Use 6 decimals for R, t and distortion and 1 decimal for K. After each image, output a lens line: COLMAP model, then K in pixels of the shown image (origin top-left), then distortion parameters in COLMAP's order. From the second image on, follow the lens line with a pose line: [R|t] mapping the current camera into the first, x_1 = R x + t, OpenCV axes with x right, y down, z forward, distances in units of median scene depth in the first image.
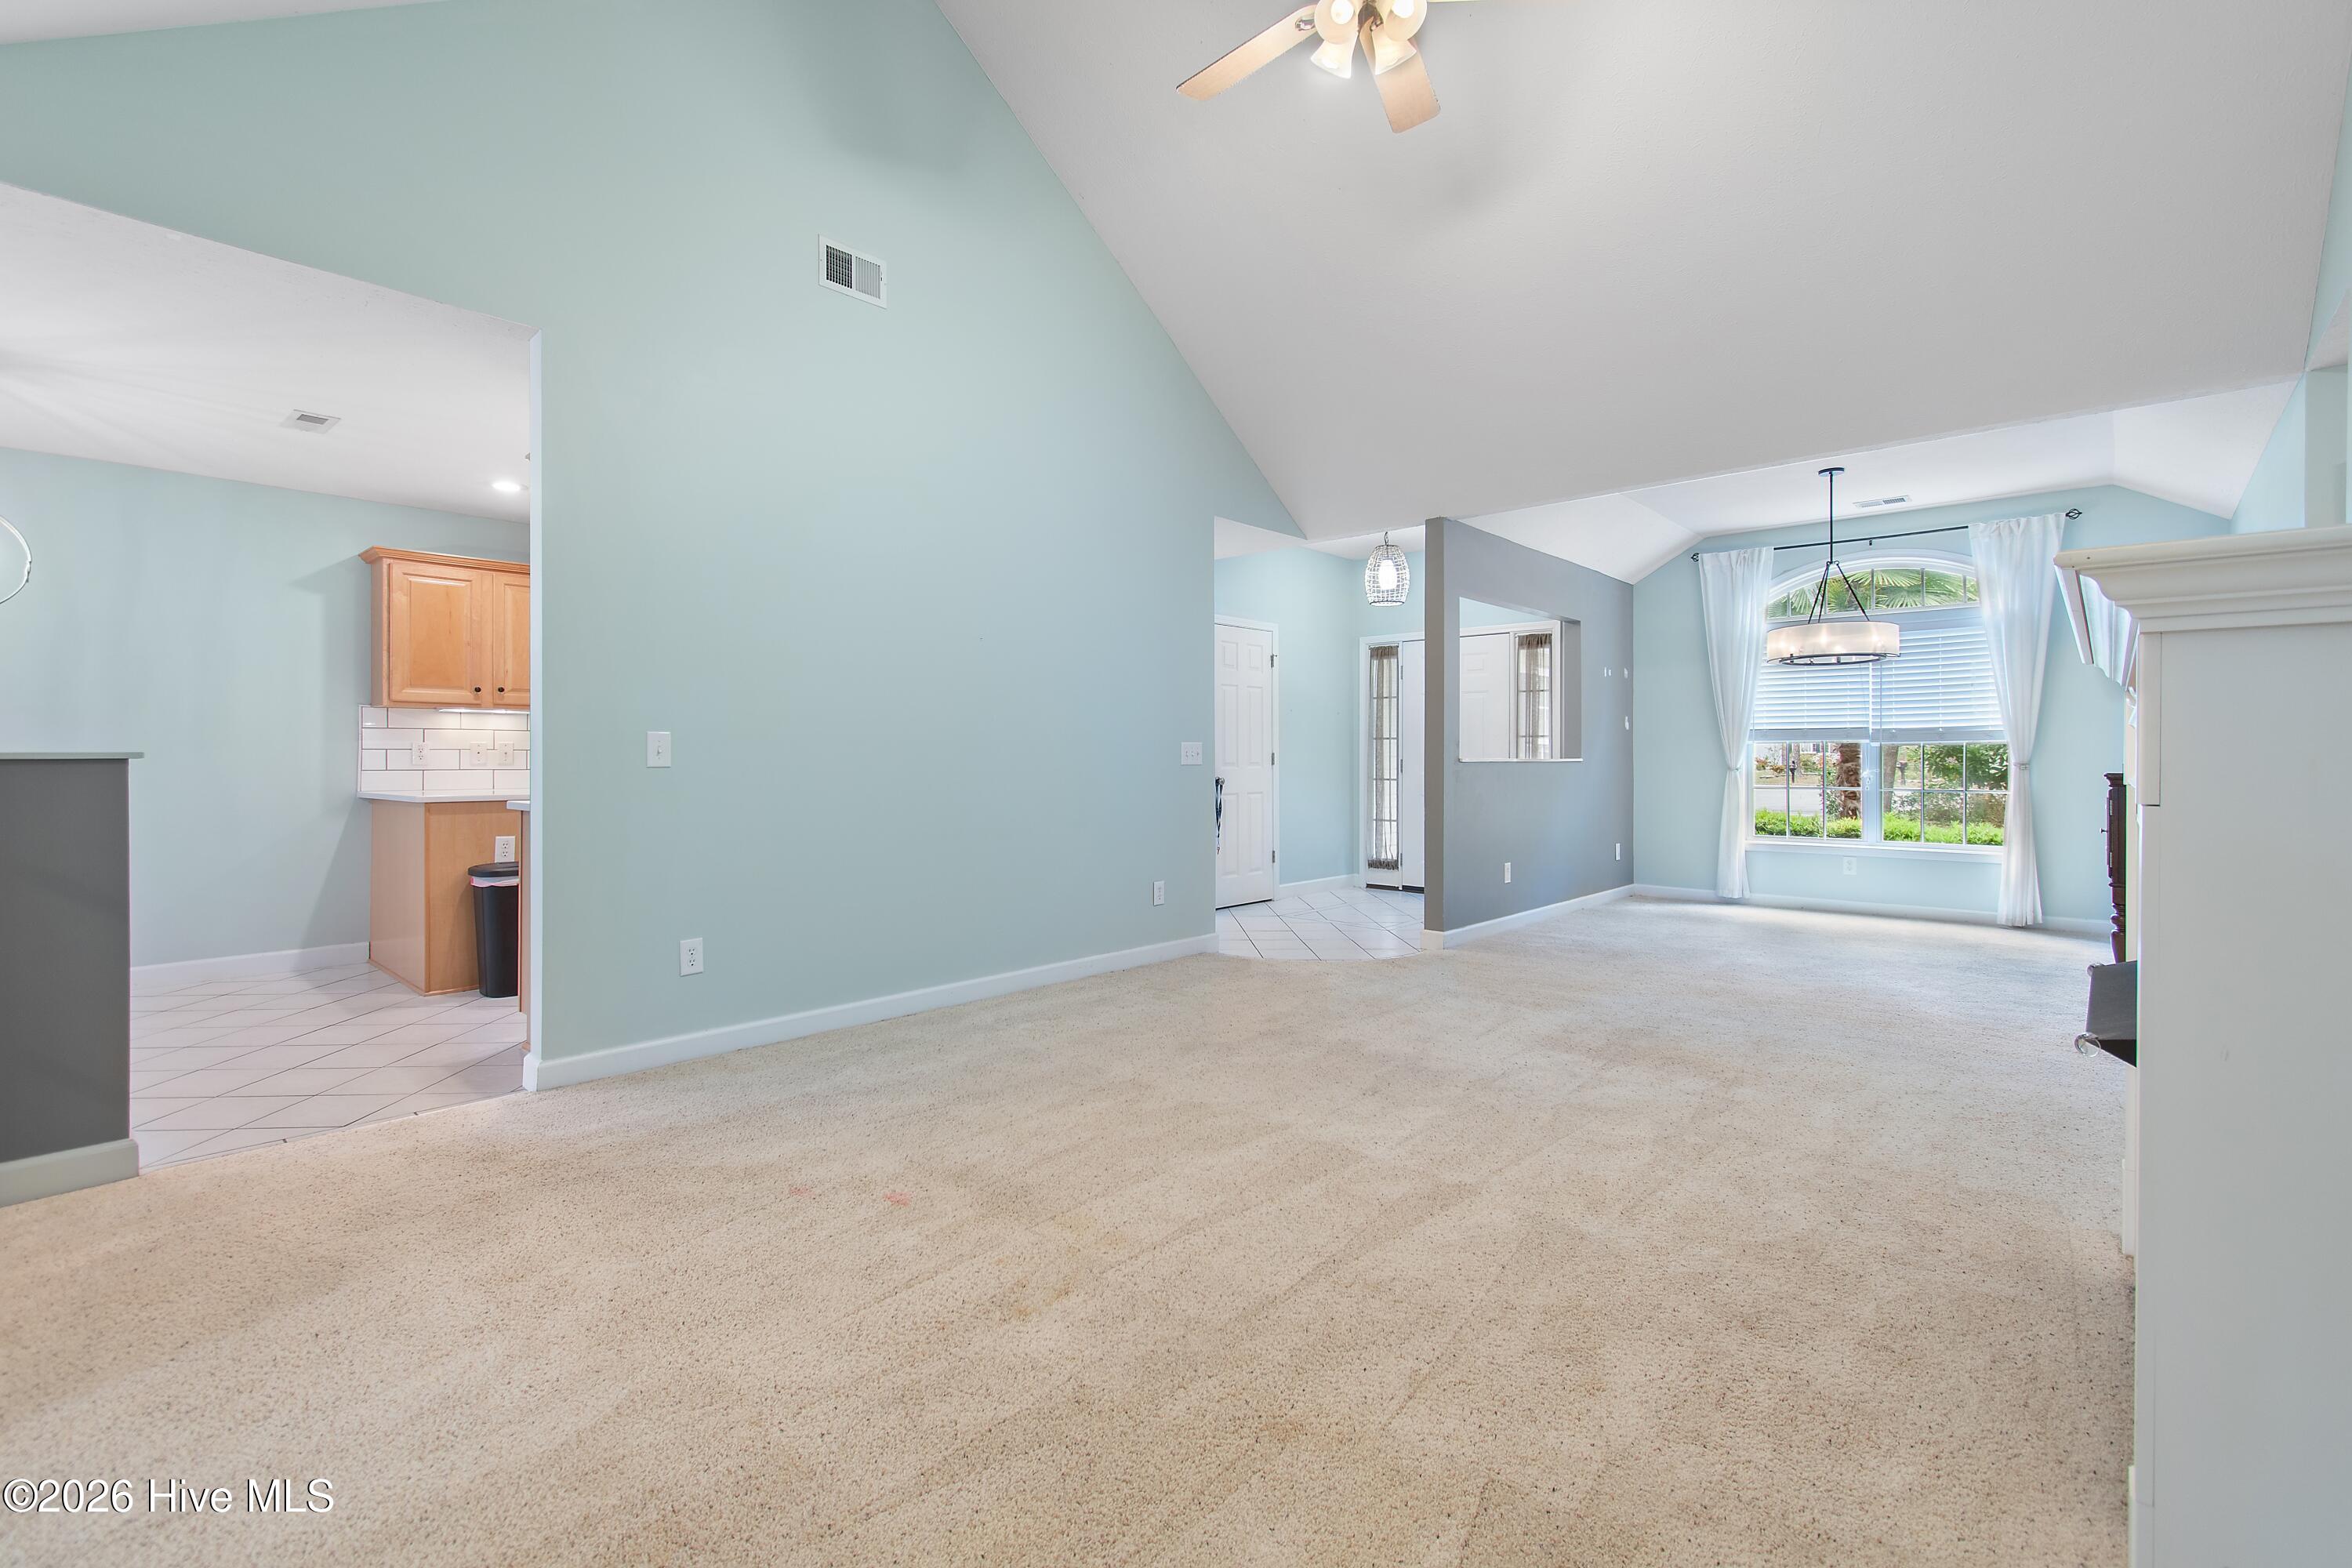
lens RADIAL K [[1034.4, 0, 1174.1], [0, 1034.4, 752.1], [0, 0, 1]] dist [0.003051, -0.001047]
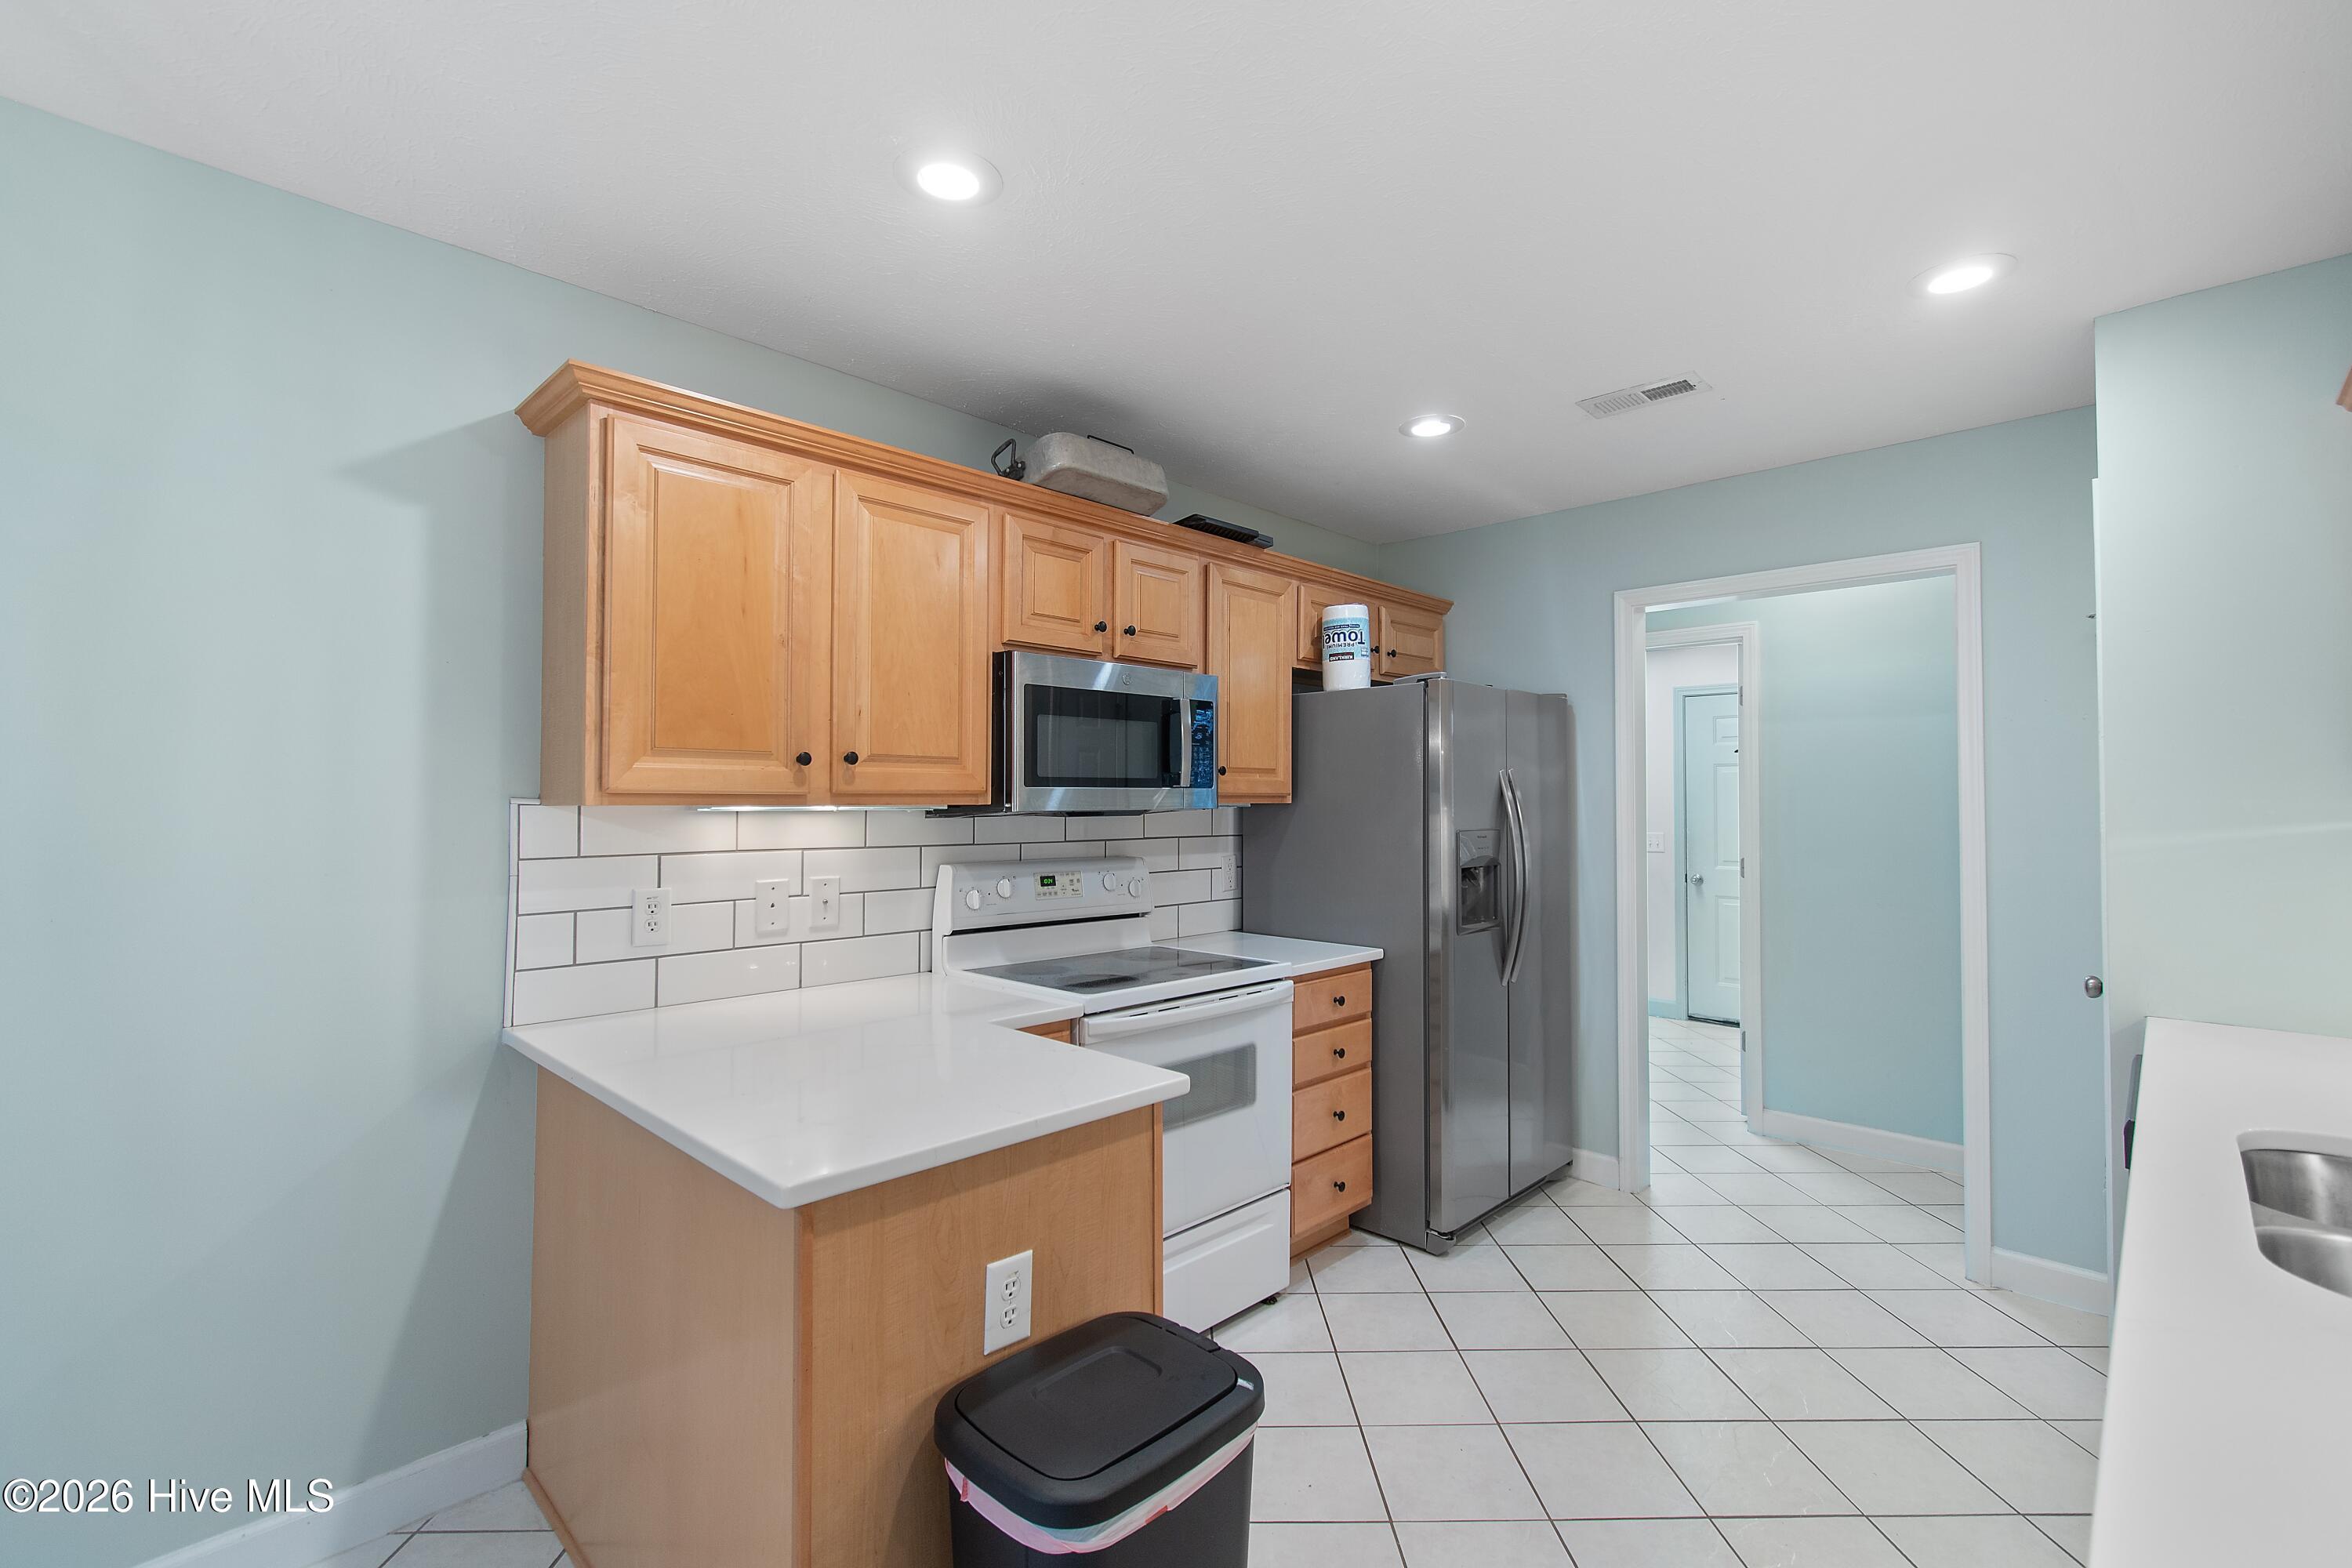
lens RADIAL K [[1034.4, 0, 1183.2], [0, 1034.4, 780.1], [0, 0, 1]] dist [0.003051, -0.001047]
pose [[0.999246, 0.002254, -0.038748, -0.530326], [-0.002917, 0.999850, -0.017062, -0.047615], [0.038703, 0.017162, 0.999103, 0.634031]]
